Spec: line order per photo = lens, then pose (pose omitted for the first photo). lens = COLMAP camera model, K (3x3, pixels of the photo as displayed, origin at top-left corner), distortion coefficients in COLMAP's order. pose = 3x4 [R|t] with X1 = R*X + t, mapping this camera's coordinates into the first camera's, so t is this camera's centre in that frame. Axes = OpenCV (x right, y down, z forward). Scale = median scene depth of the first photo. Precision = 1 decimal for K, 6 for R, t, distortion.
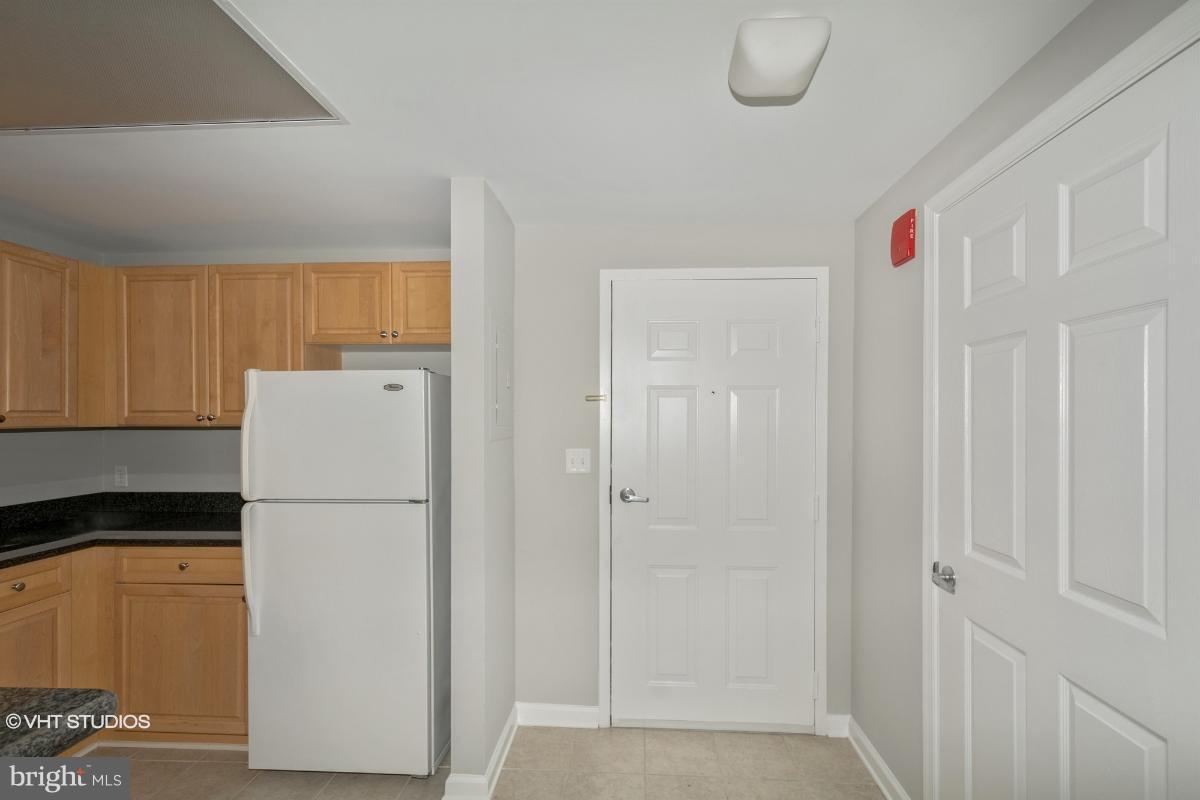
lens RADIAL K [[537.0, 0, 616.2], [0, 537.0, 419.9], [0, 0, 1]] dist [0.017527, -0.003975]
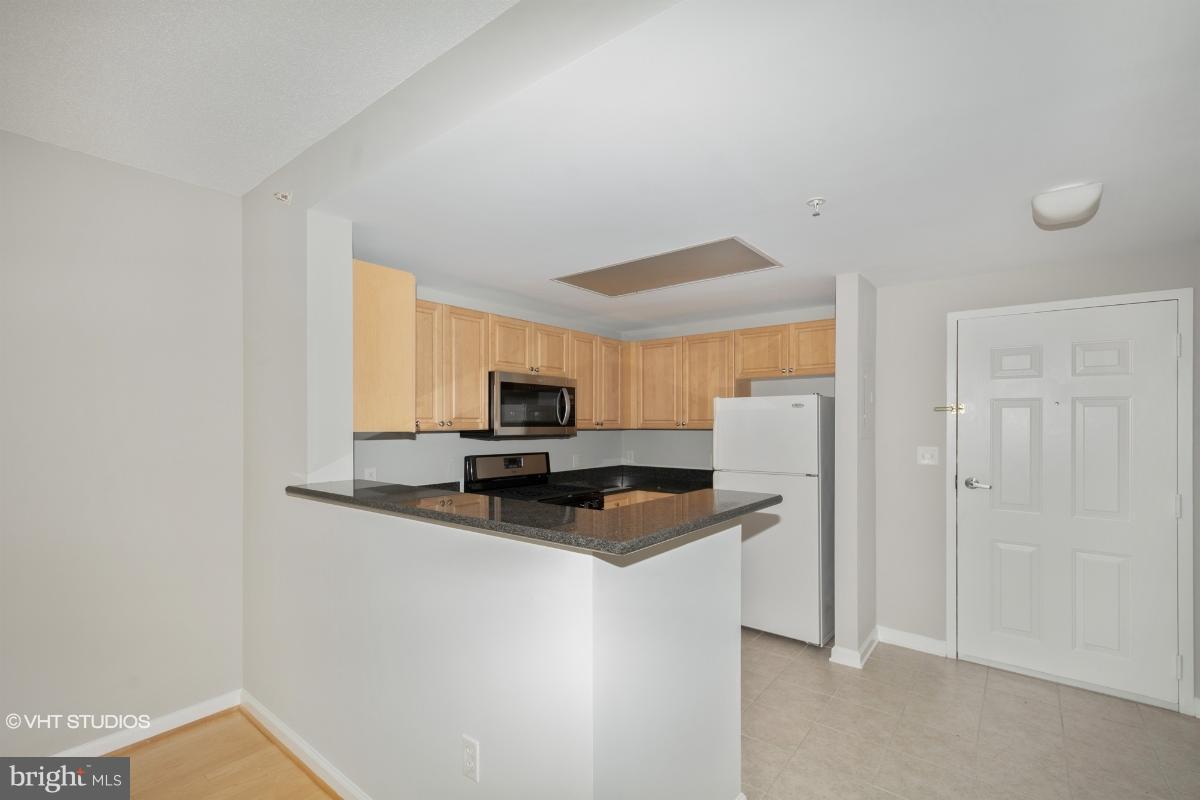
lens RADIAL K [[537.0, 0, 612.0], [0, 537.0, 424.9], [0, 0, 1]] dist [0.017527, -0.003975]
pose [[0.820544, 0.002231, -0.571579, 0.054205], [-0.007719, 0.999944, -0.007177, 0.014365], [0.571531, 0.010301, 0.820516, -0.574687]]
